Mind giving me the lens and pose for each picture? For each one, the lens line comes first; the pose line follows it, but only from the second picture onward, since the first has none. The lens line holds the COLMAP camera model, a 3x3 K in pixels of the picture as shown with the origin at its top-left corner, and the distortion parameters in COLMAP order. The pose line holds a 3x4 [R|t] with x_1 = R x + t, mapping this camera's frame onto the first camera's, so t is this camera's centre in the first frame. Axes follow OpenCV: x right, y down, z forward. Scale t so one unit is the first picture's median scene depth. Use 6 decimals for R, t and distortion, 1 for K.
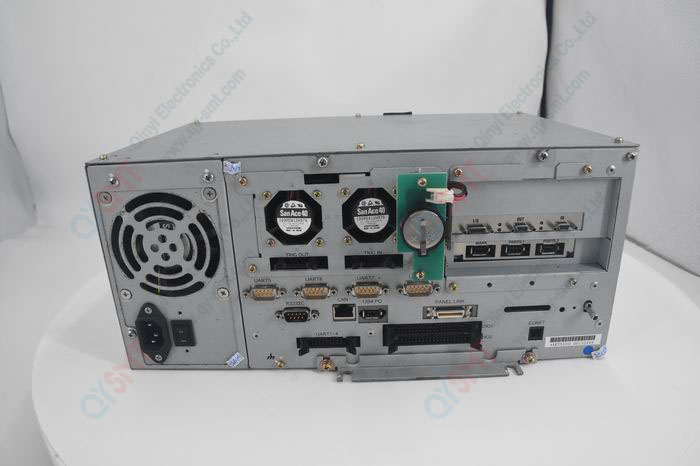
lens RADIAL K [[465.3, 0, 352.1], [0, 465.3, 237.5], [0, 0, 1]] dist [-0.129745, 0.042432]
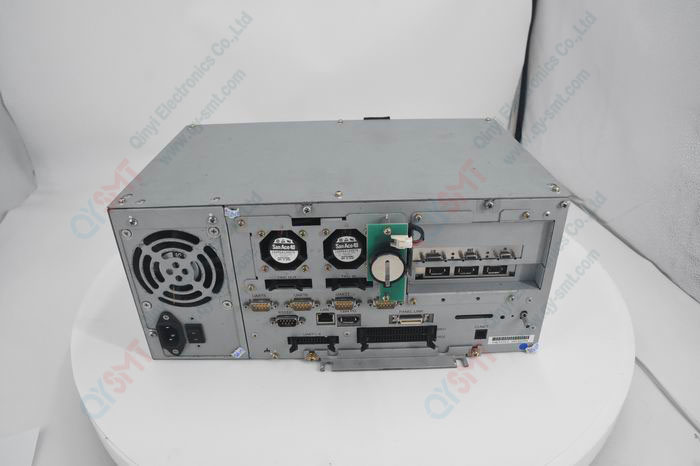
lens RADIAL K [[465.3, 0, 352.1], [0, 465.3, 237.5], [0, 0, 1]] dist [-0.129745, 0.042432]
pose [[0.999717, 0.004605, 0.023324, 0.024339], [-0.008352, 0.986556, 0.163213, -0.262827], [-0.022259, -0.163361, 0.986315, -0.193142]]
